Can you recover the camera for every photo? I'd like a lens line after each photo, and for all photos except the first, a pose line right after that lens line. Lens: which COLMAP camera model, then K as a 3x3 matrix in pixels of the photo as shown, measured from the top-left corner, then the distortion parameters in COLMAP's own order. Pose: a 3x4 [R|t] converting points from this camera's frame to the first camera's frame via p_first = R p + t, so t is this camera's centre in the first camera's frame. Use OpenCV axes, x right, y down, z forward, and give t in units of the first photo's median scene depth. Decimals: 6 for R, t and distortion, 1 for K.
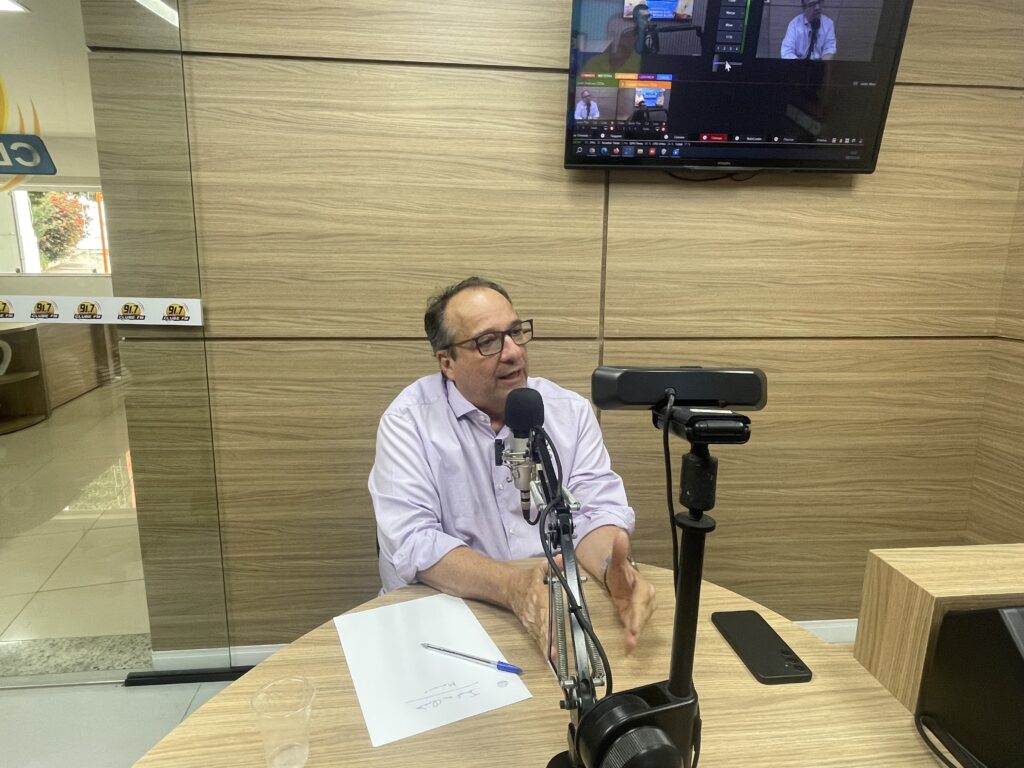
lens RADIAL K [[622.6, 0, 502.3], [0, 622.6, 380.3], [0, 0, 1]] dist [-0.003089, 0.000405]
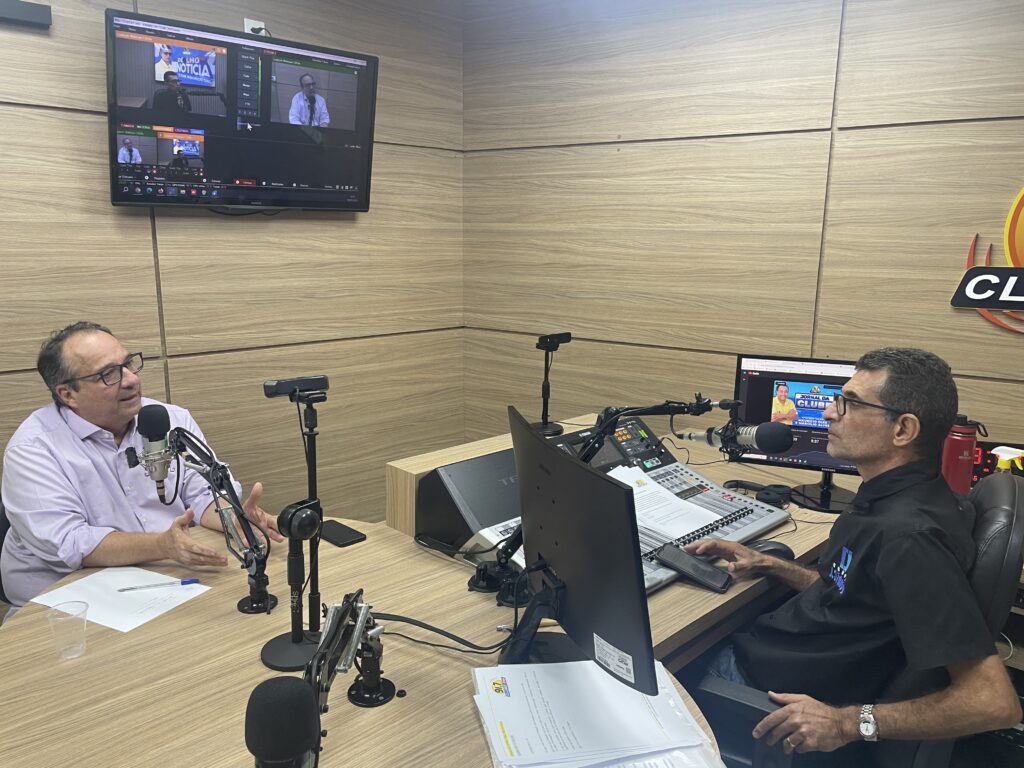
lens RADIAL K [[781.2, 0, 504.8], [0, 781.2, 387.3], [0, 0, 1]] dist [0.089265, -0.109010]
pose [[0.785727, -0.124668, 0.605881, -0.226834], [0.121048, 0.991531, 0.047042, -0.007636], [-0.606614, 0.036379, 0.794163, -0.474373]]
